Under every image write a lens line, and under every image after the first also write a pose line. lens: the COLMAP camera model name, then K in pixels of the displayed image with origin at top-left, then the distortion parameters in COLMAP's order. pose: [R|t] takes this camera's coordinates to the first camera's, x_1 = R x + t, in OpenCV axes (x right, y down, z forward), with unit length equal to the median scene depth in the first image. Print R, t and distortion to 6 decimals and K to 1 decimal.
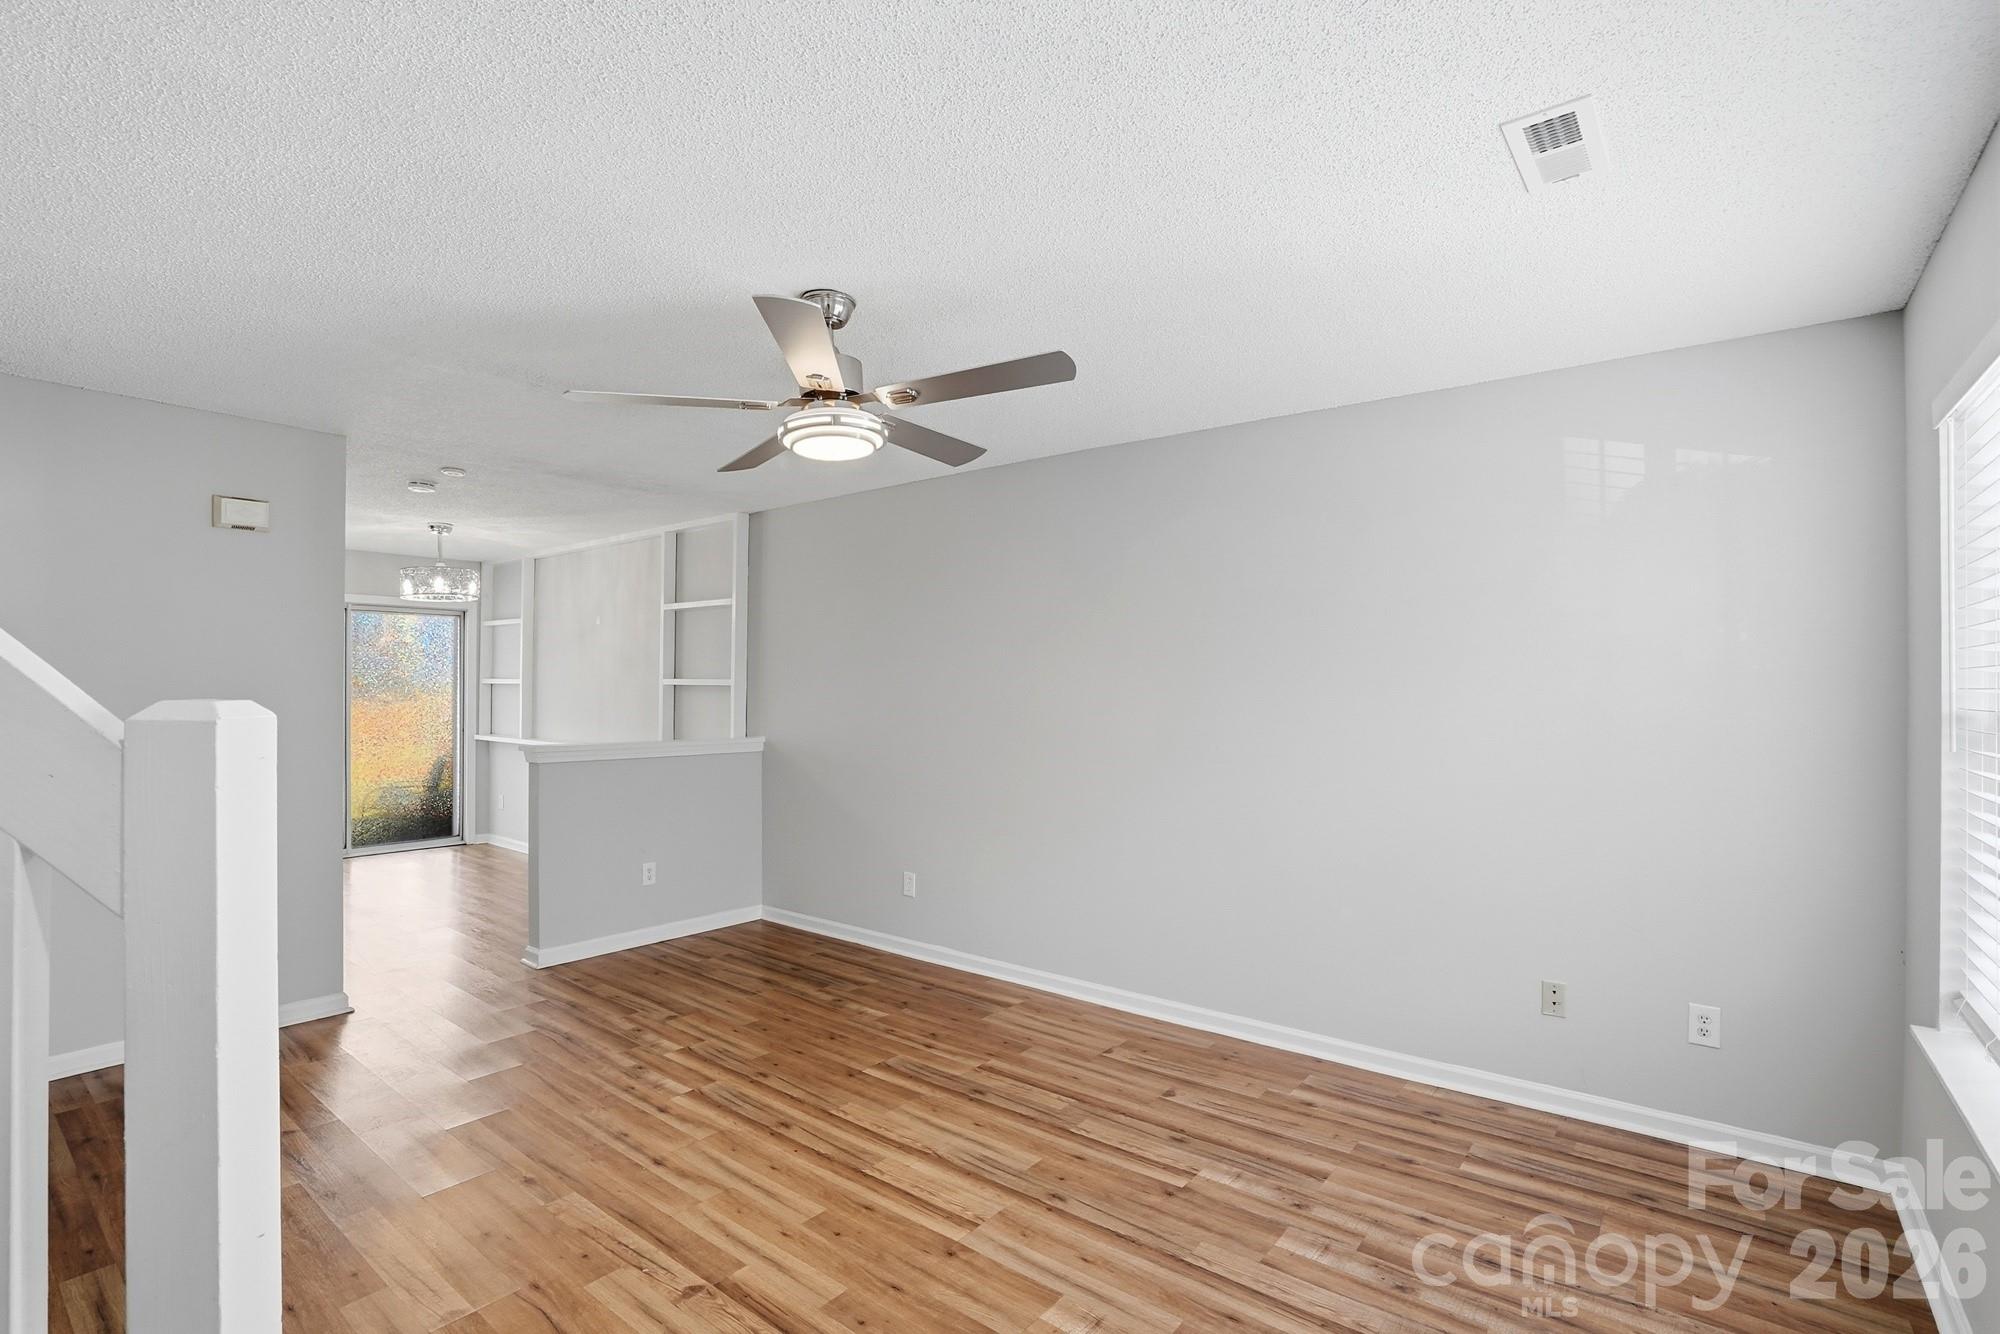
lens RADIAL K [[930.1, 0, 1005.0], [0, 930.1, 674.3], [0, 0, 1]] dist [-0.068787, 0.026618]
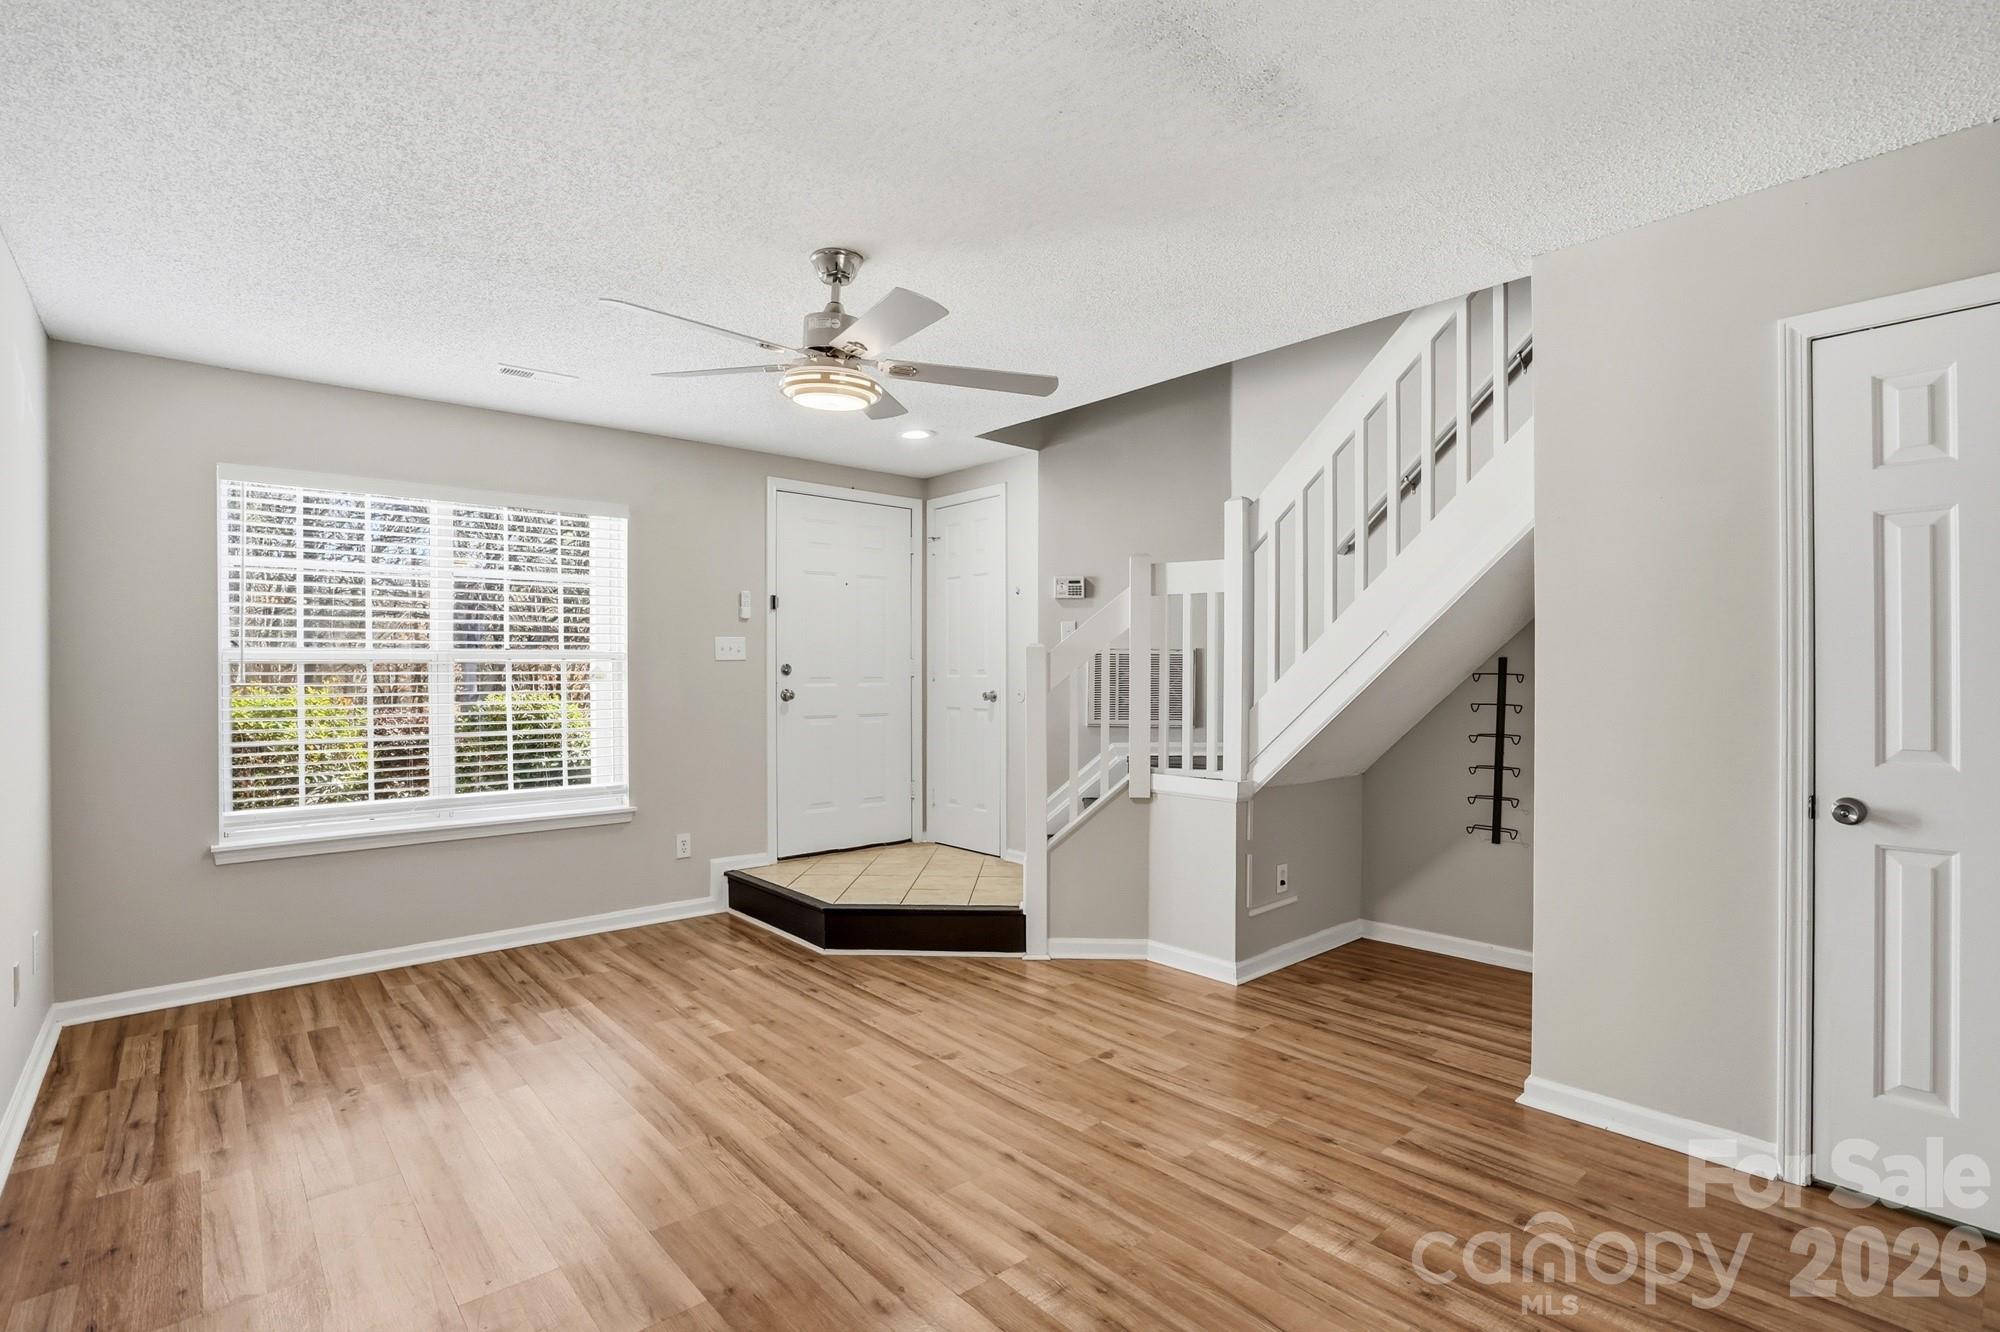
lens RADIAL K [[930.1, 0, 1005.0], [0, 930.1, 673.3], [0, 0, 1]] dist [-0.068787, 0.026618]
pose [[-0.984420, -0.000799, 0.175830, -0.415143], [-0.002892, 0.999928, -0.011643, 0.060172], [-0.175808, -0.011970, -0.984352, 1.461476]]
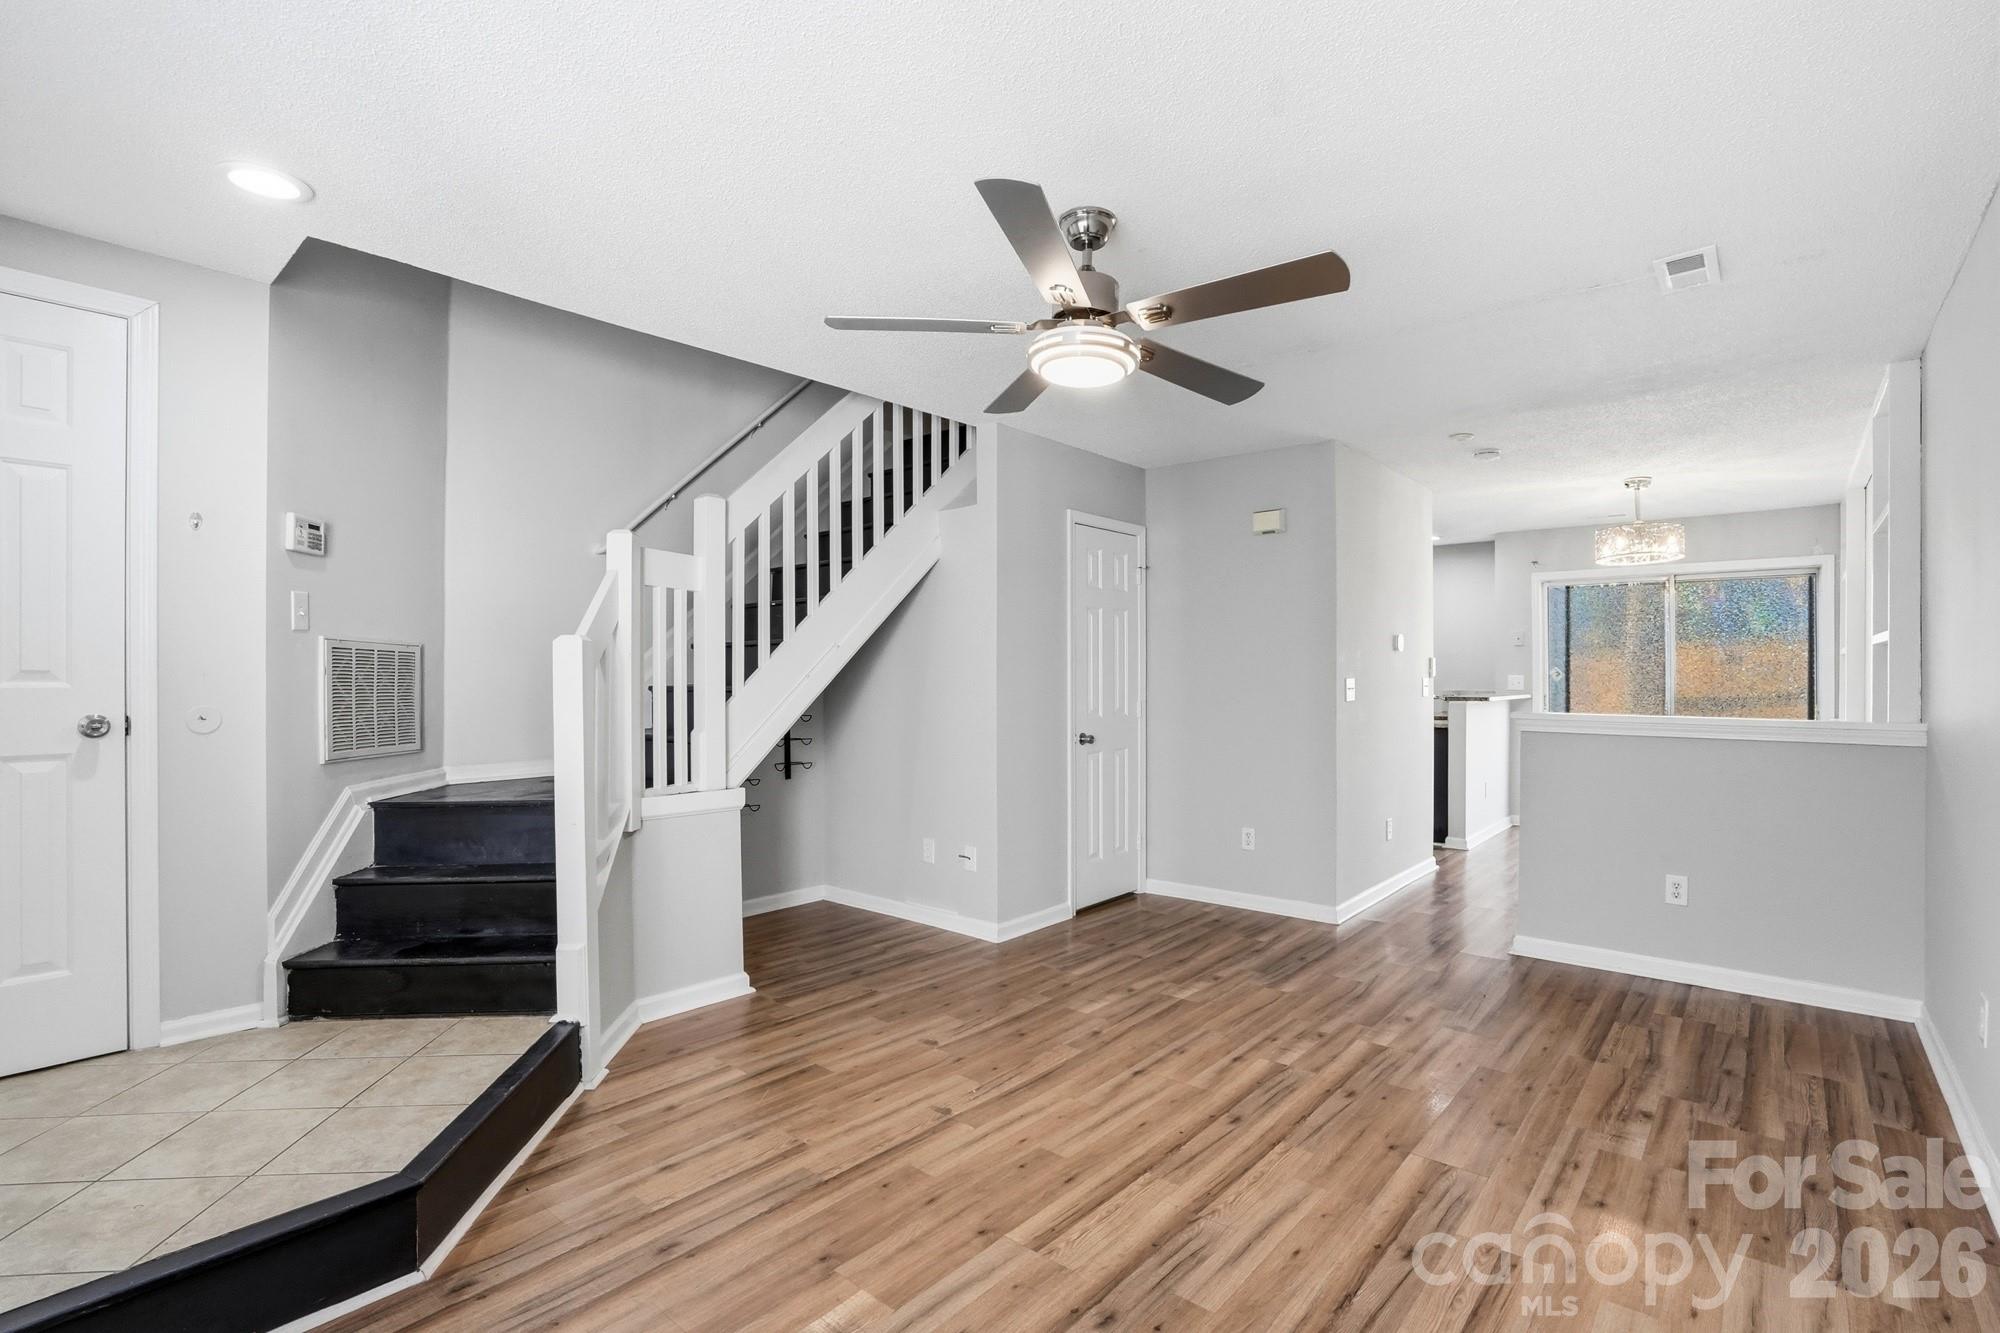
lens RADIAL K [[926.2, 0, 1004.8], [0, 926.2, 661.5], [0, 0, 1]] dist [-0.057432, 0.017911]
pose [[-0.047974, -0.019233, -0.998663, 0.561891], [0.011248, 0.999741, -0.019794, 0.052850], [0.998785, -0.012182, -0.047745, 0.698251]]
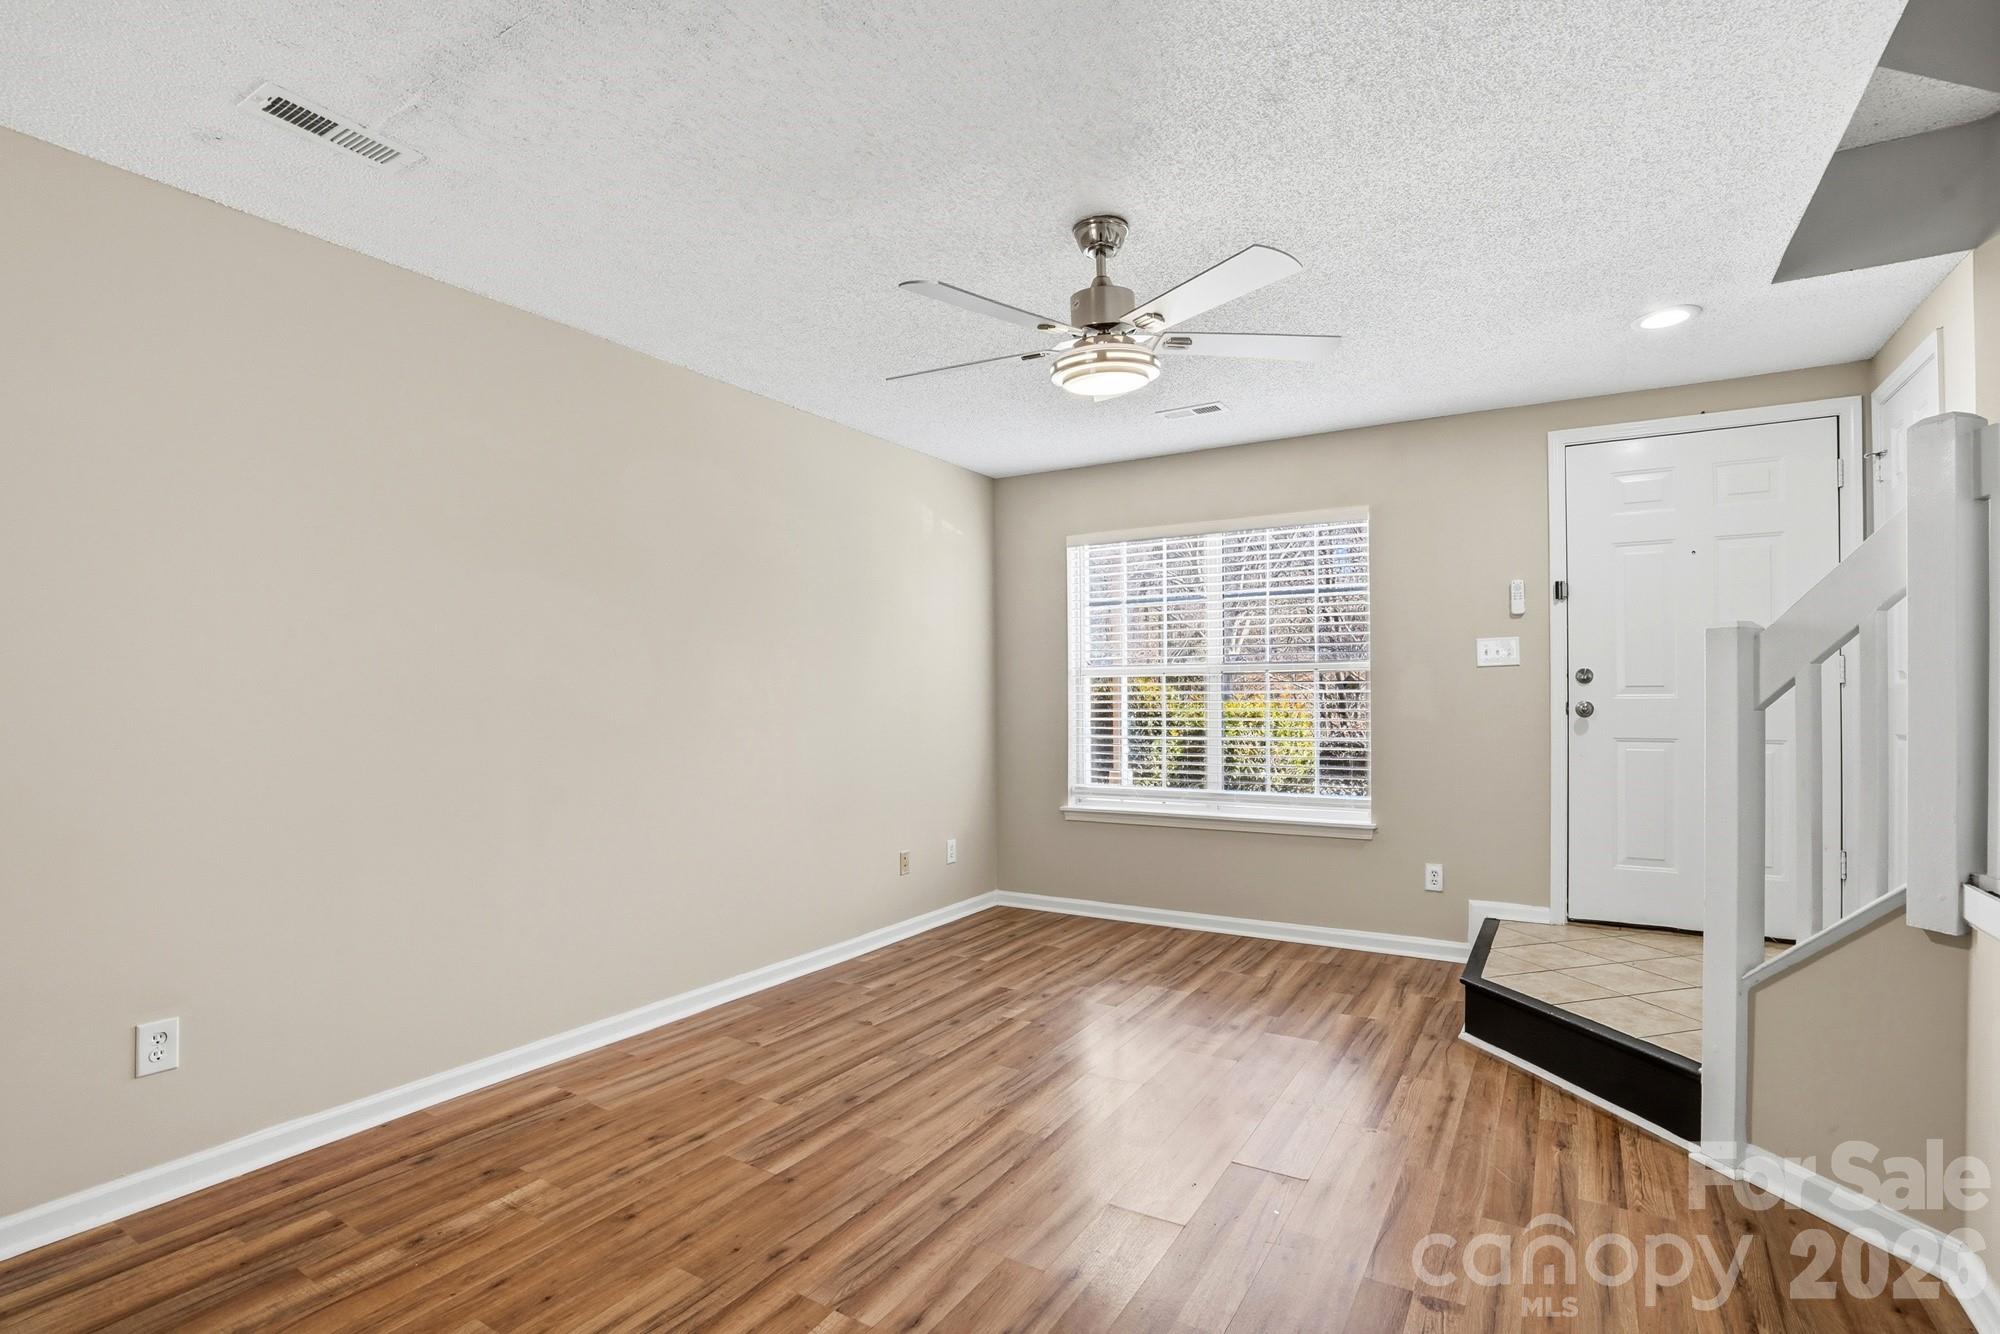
lens RADIAL K [[931.1, 0, 1021.6], [0, 931.1, 703.5], [0, 0, 1]] dist [-0.072282, 0.026533]
pose [[-0.127667, -0.010252, 0.991764, -0.834990], [-0.007735, 0.999926, 0.009341, 0.066373], [-0.991787, -0.006479, -0.127737, 0.880022]]
